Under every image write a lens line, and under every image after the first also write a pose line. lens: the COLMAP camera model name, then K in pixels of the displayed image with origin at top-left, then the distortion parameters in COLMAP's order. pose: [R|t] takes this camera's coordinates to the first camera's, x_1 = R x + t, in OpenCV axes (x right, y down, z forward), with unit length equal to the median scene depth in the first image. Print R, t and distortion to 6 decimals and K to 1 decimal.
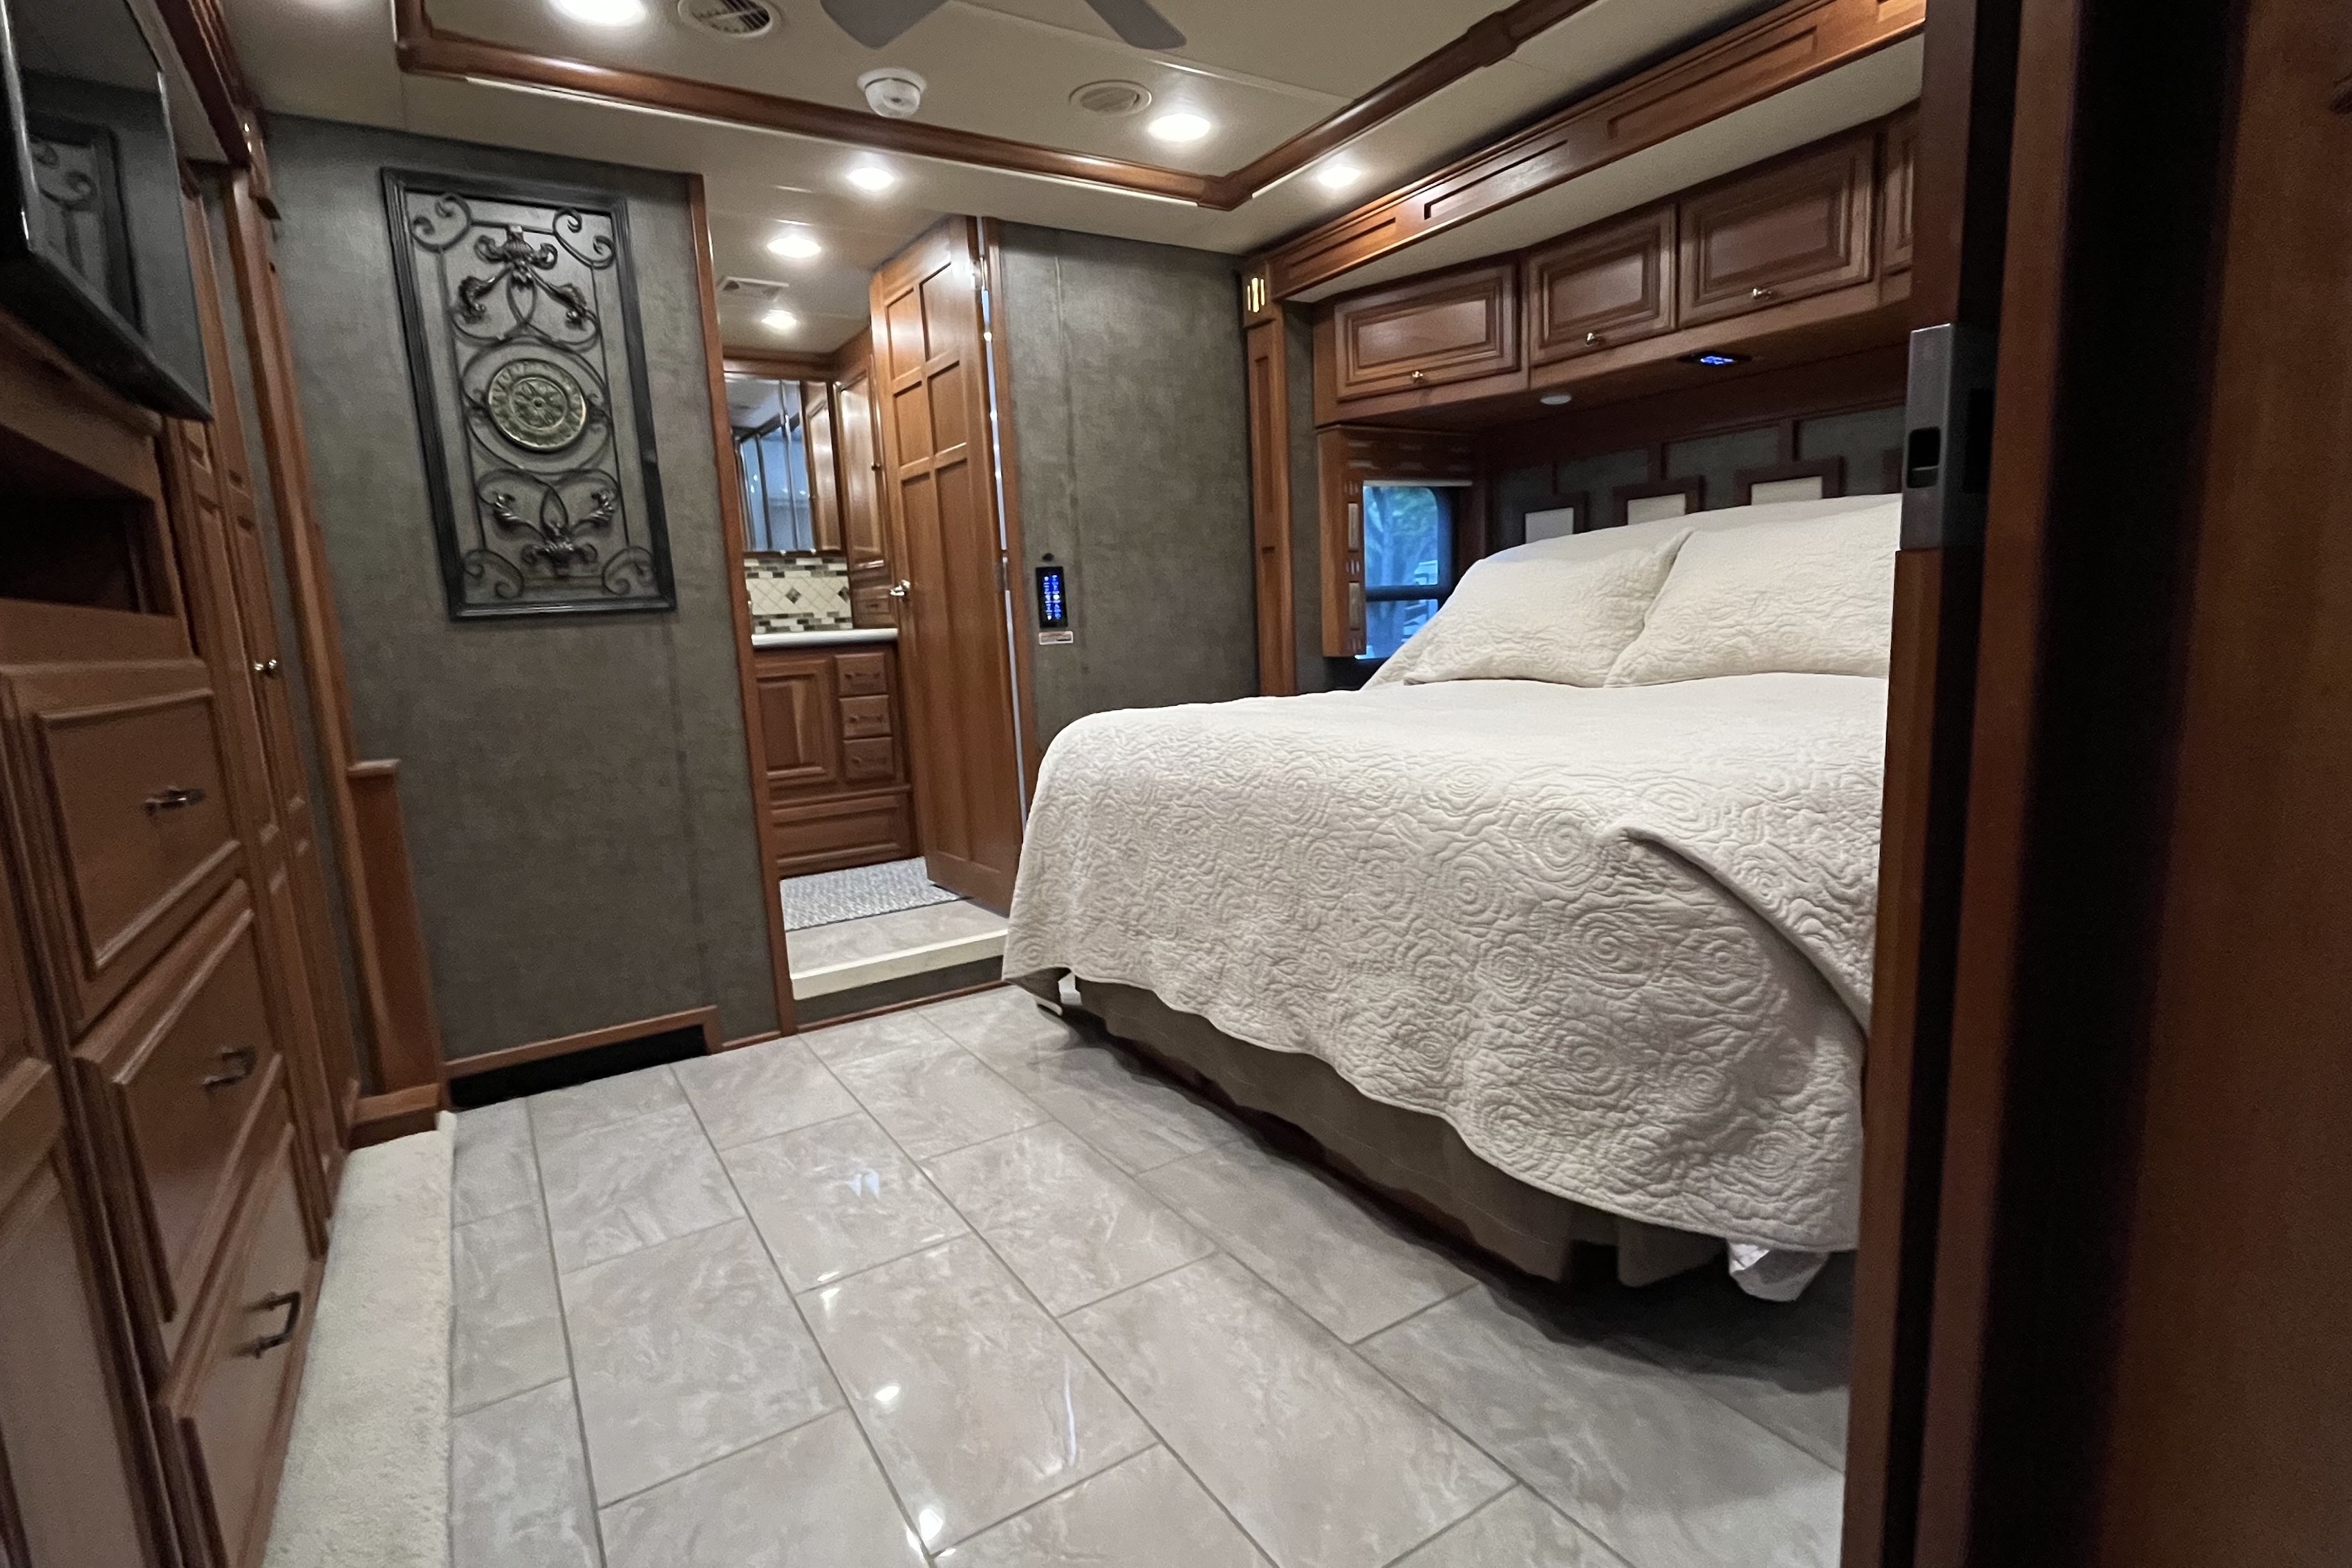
lens RADIAL K [[1138.1, 0, 1176.0], [0, 1138.1, 784.0], [0, 0, 1]] dist [-0.005820, 0.001421]
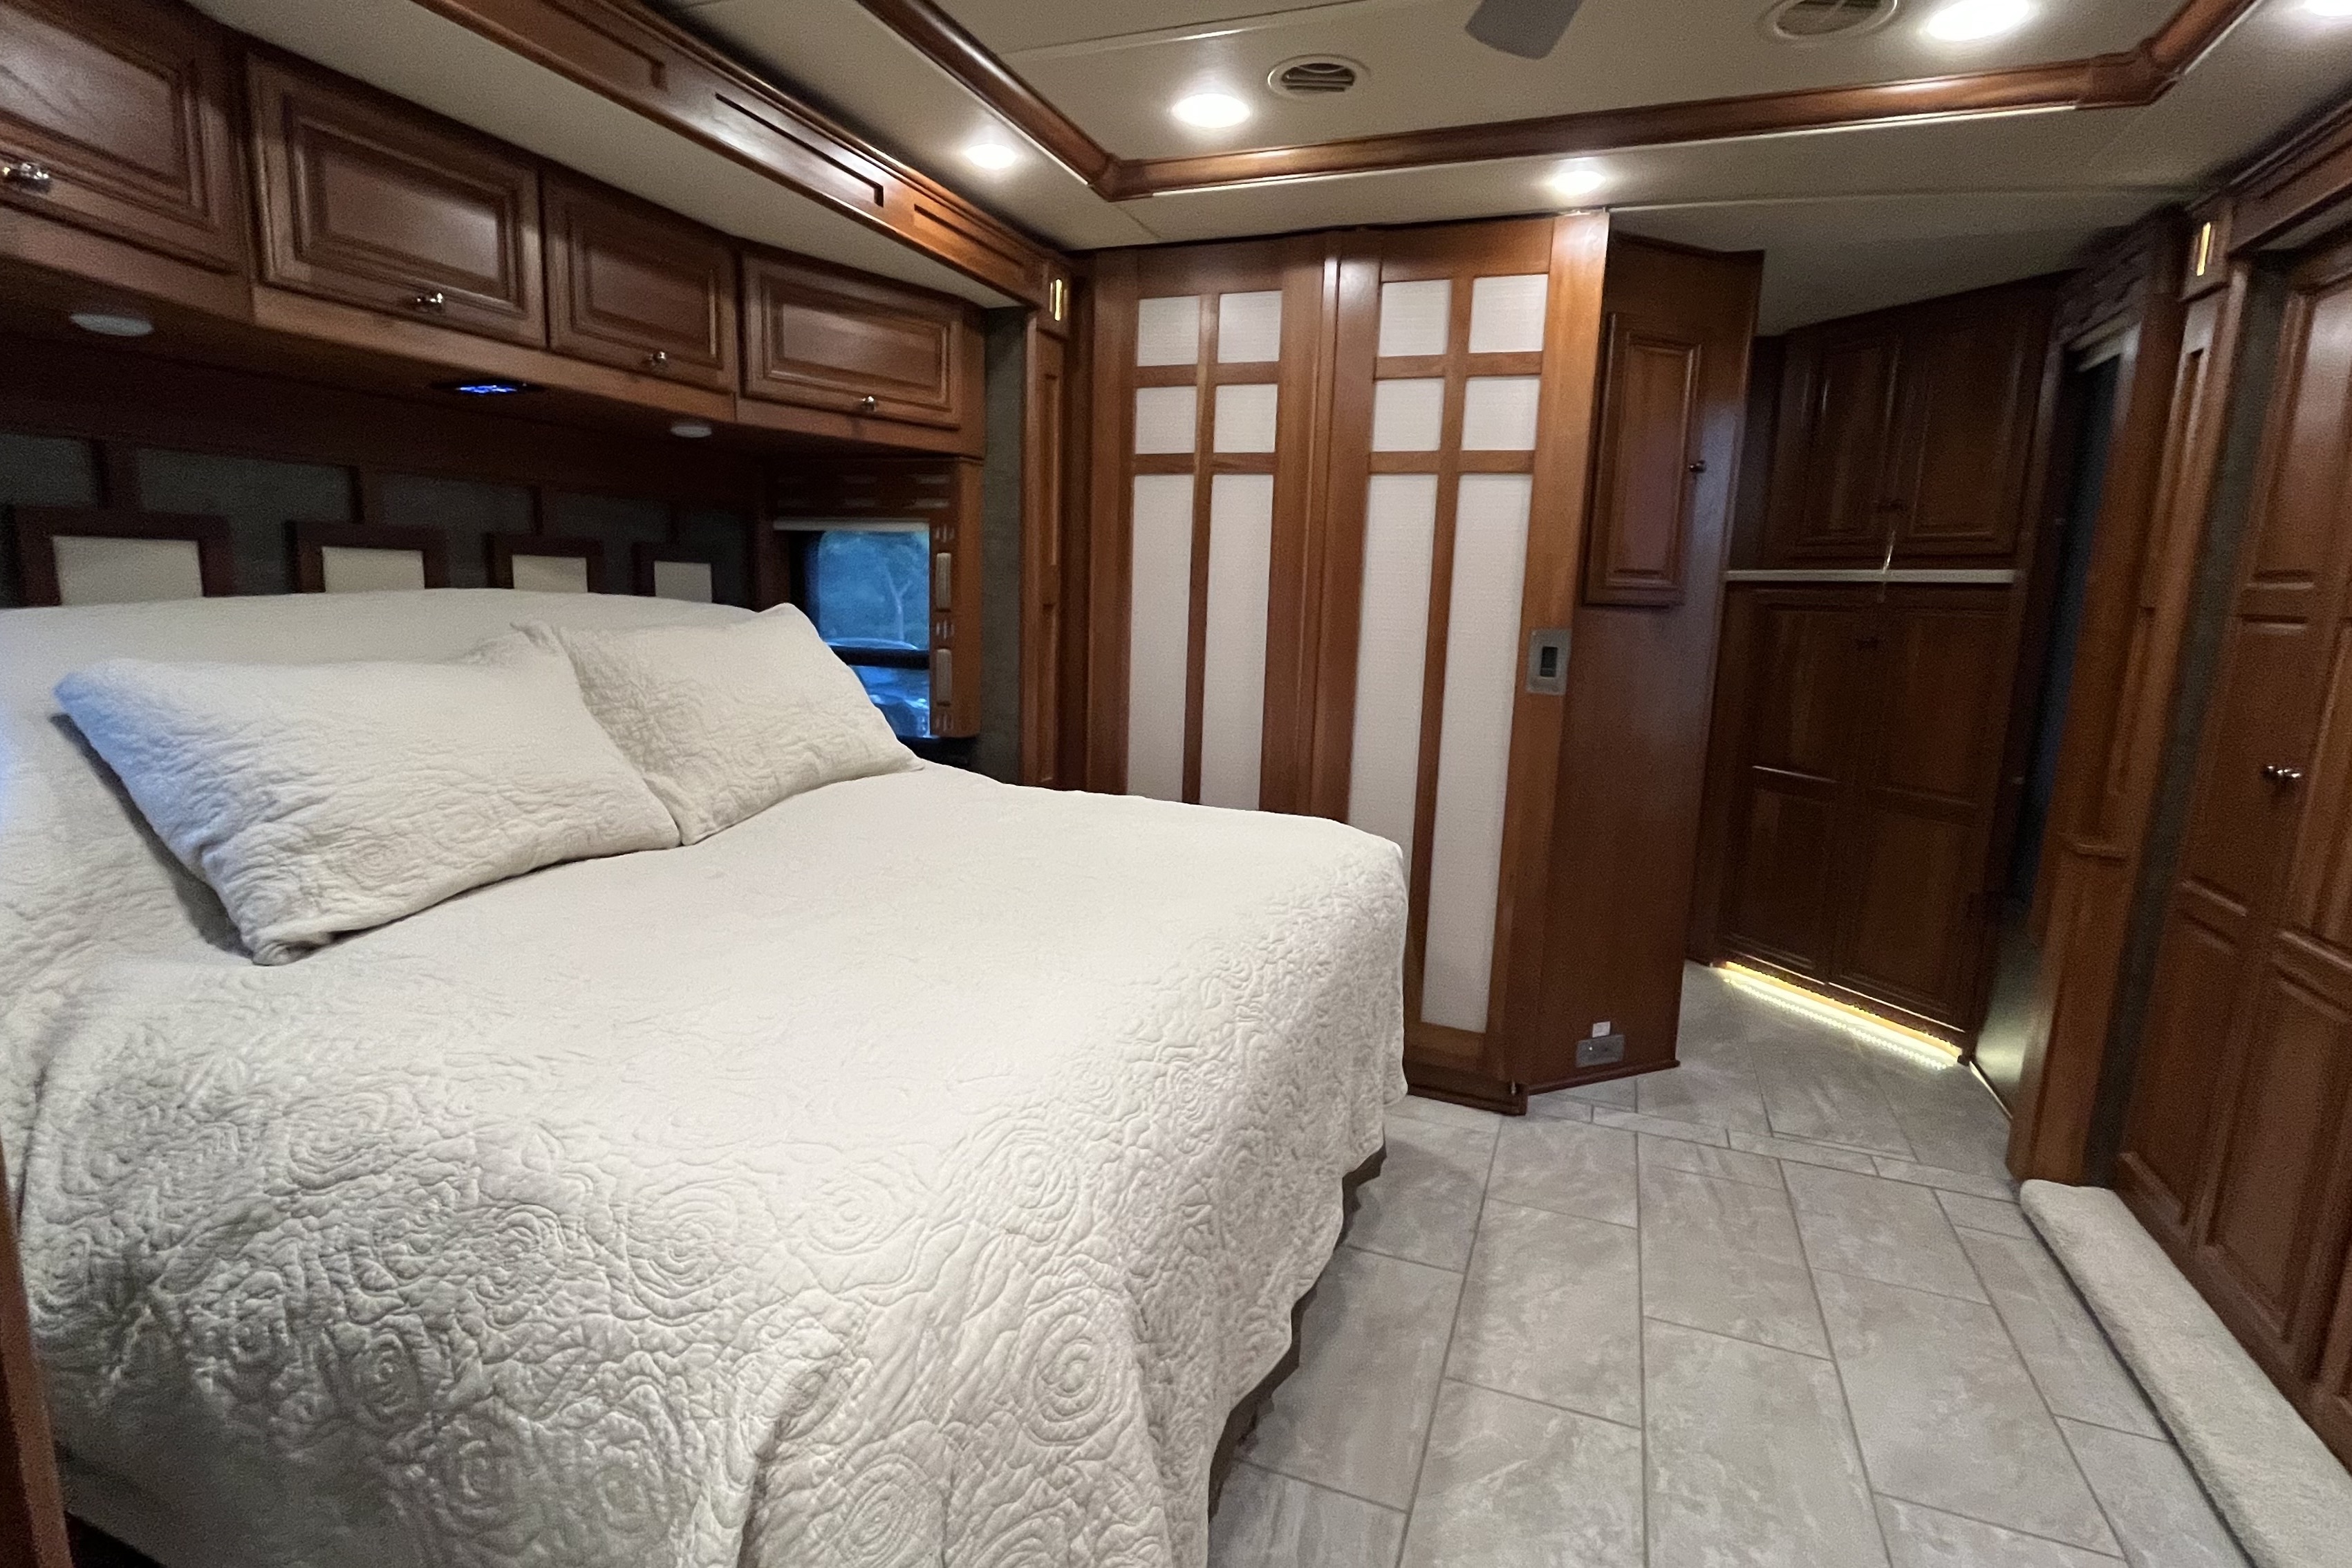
lens RADIAL K [[1138.1, 0, 1176.0], [0, 1138.1, 784.0], [0, 0, 1]] dist [-0.005820, 0.001421]
pose [[-0.595420, -0.104347, 0.796610, -0.404789], [0.117862, 0.969457, 0.215084, -0.246062], [-0.794722, 0.221955, -0.564936, 1.174397]]
